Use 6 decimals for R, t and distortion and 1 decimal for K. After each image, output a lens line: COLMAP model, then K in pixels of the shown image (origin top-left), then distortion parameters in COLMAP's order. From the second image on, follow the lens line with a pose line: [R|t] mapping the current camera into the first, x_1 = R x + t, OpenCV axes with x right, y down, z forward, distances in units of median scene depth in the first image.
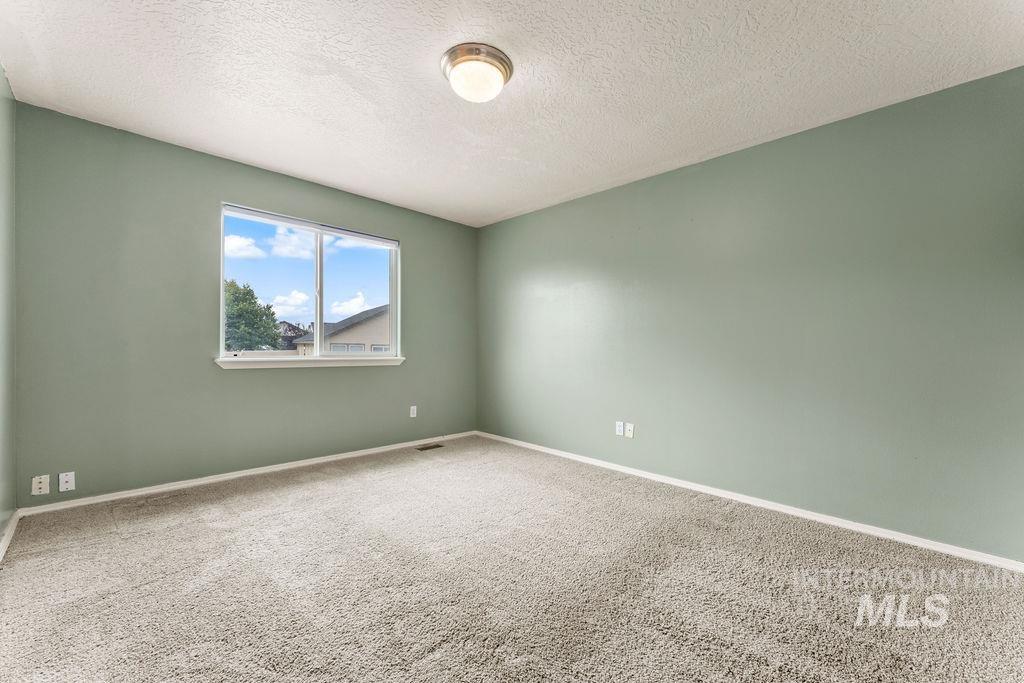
lens RADIAL K [[414.5, 0, 510.4], [0, 414.5, 335.8], [0, 0, 1]] dist [0.000031, -0.000511]
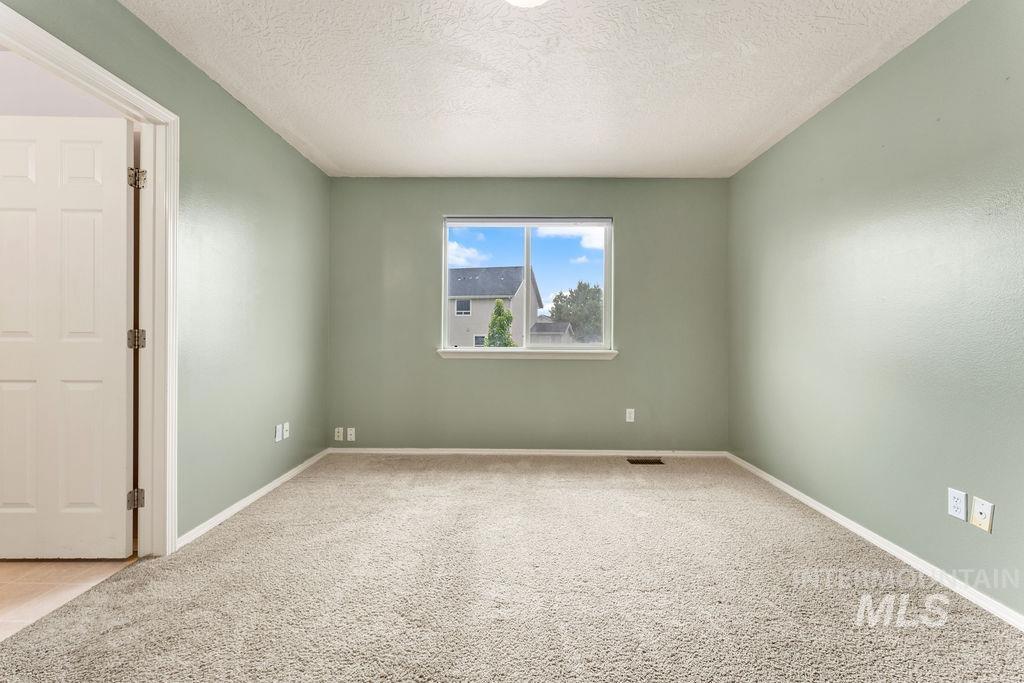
lens RADIAL K [[419.4, 0, 512.3], [0, 419.4, 329.2], [0, 0, 1]] dist [0.007069, -0.000326]
pose [[0.703554, -0.019705, -0.710369, 0.263528], [0.022269, 0.999736, -0.005676, 0.008806], [0.710293, -0.011826, 0.703807, 0.289232]]
